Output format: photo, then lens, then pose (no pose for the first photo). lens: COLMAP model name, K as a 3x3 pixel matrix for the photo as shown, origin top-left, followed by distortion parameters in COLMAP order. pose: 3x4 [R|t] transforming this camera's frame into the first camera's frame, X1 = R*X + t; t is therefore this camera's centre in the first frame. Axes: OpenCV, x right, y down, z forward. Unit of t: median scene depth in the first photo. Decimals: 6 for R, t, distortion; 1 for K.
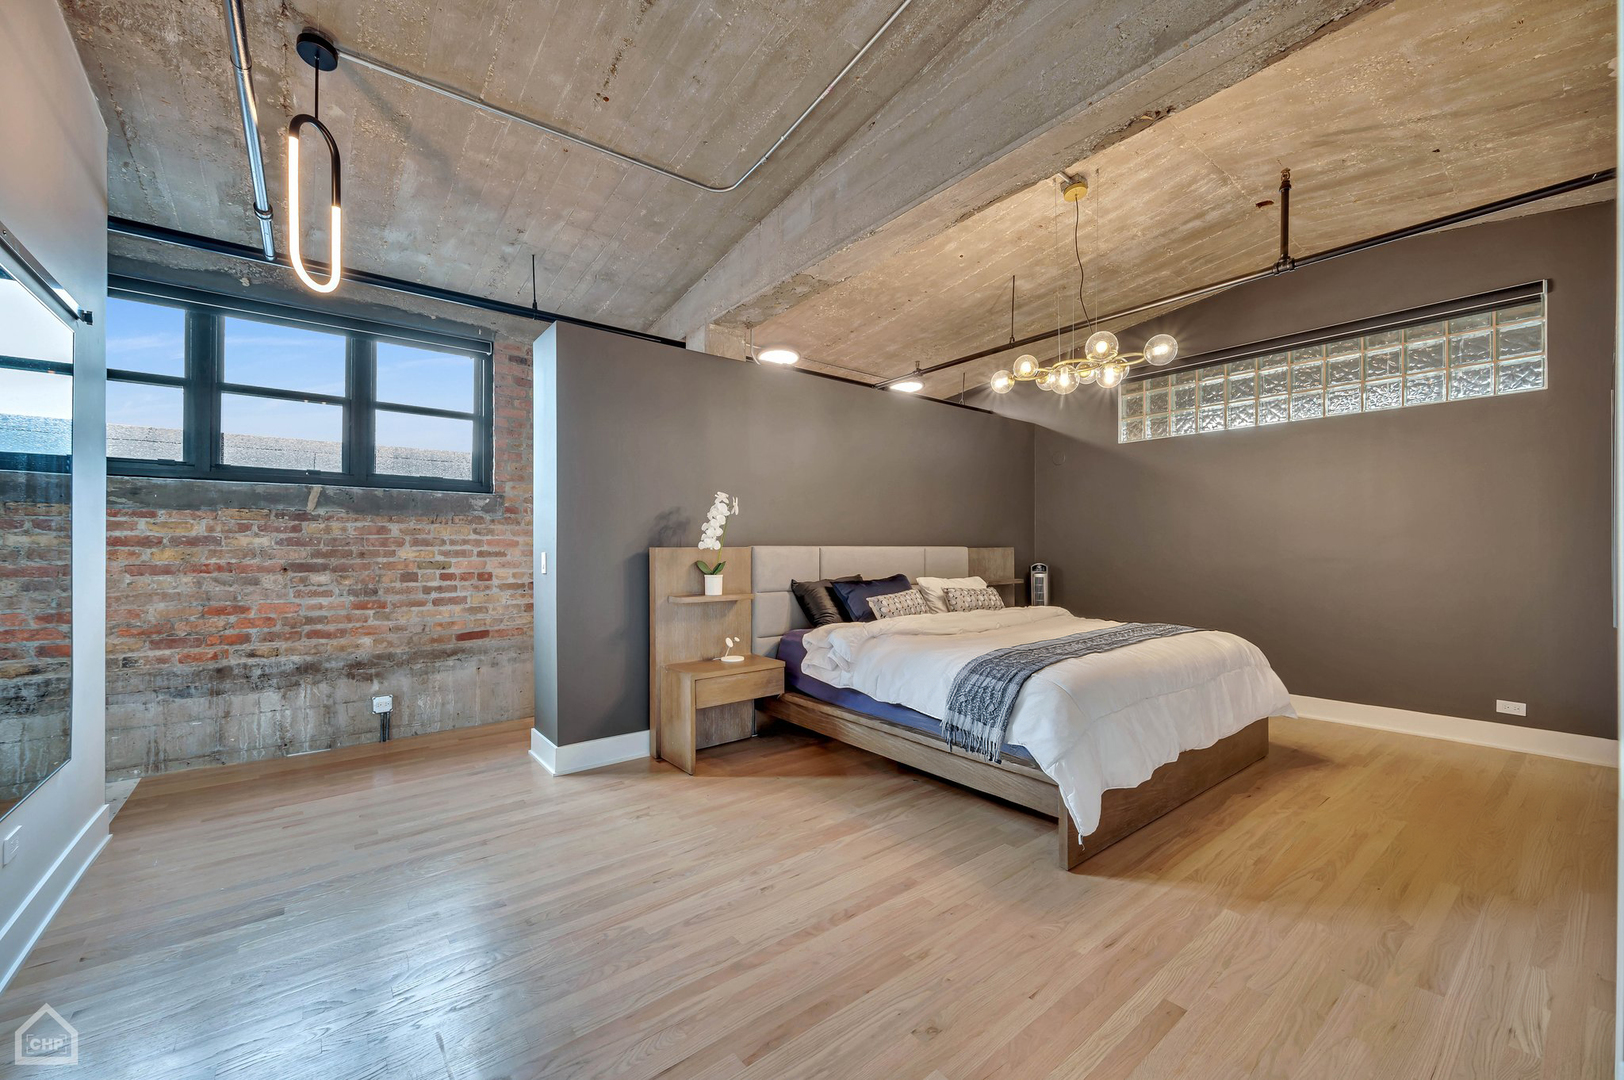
lens RADIAL K [[645.7, 0, 819.5], [0, 645.7, 548.0], [0, 0, 1]] dist [-0.002703, 0.000524]
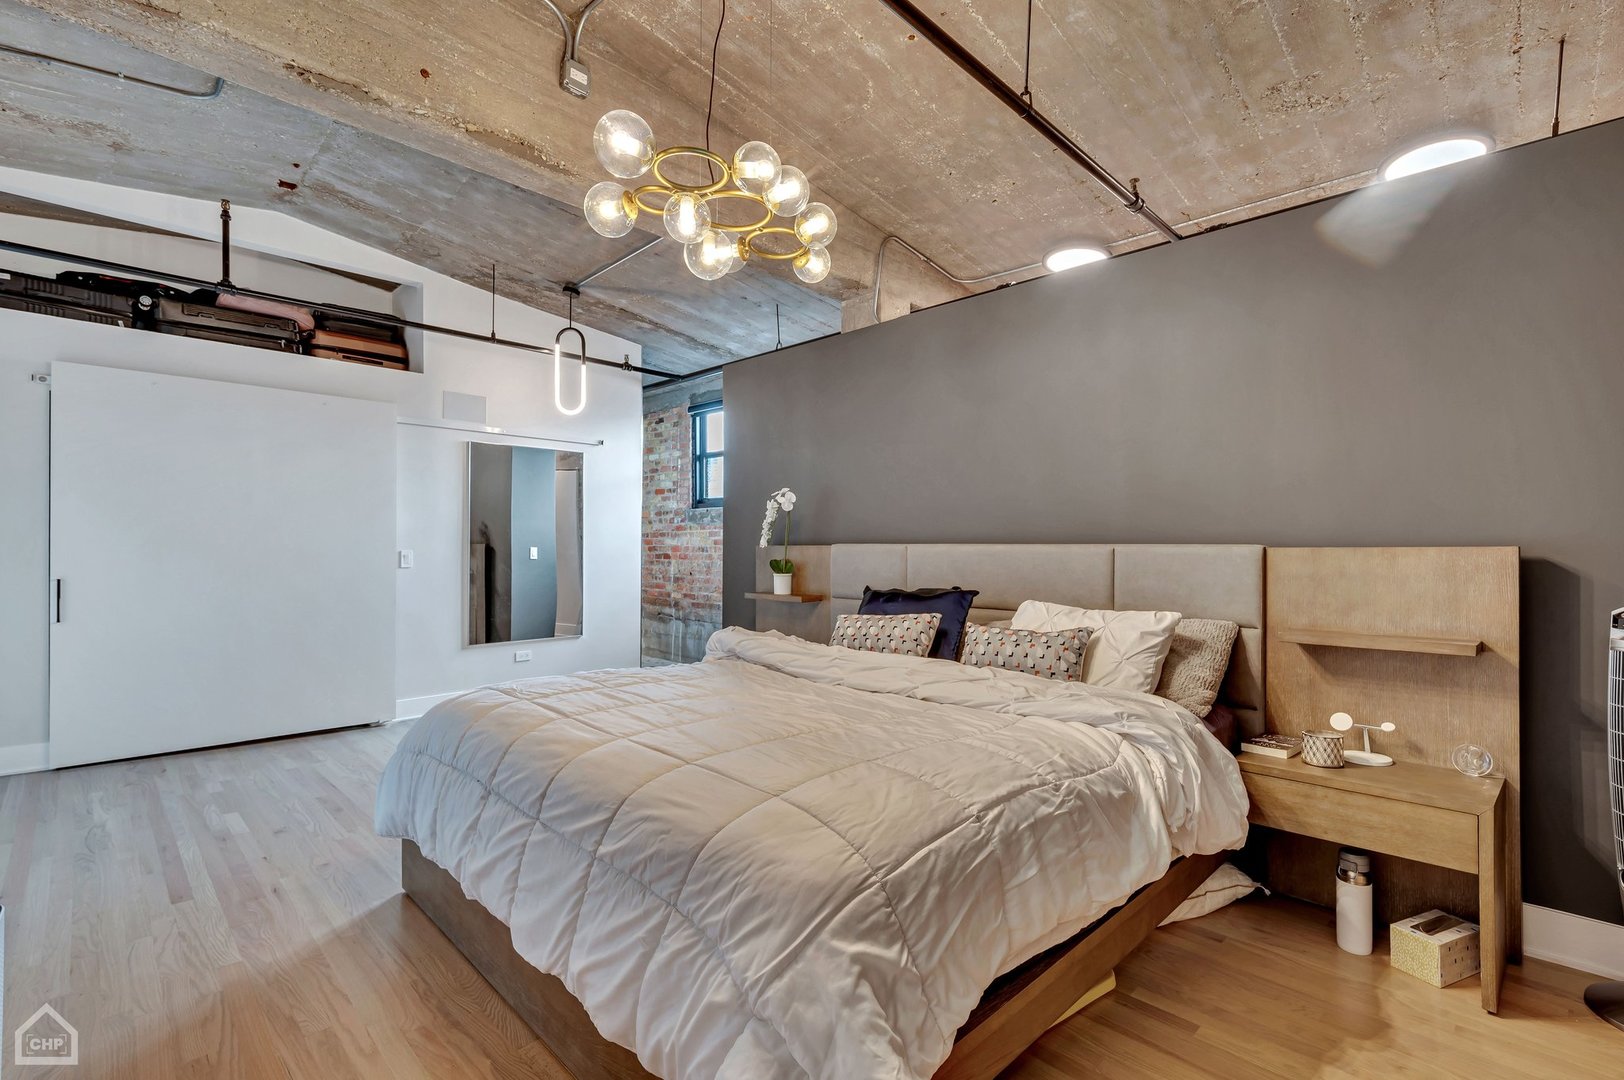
lens RADIAL K [[734.2, 0, 819.5], [0, 734.2, 542.1], [0, 0, 1]] dist [0.001396, 0.000014]
pose [[0.106573, -0.002921, -0.994301, 1.528019], [0.004568, 0.999987, -0.002448, -0.005493], [0.994294, -0.004281, 0.106585, 1.497239]]
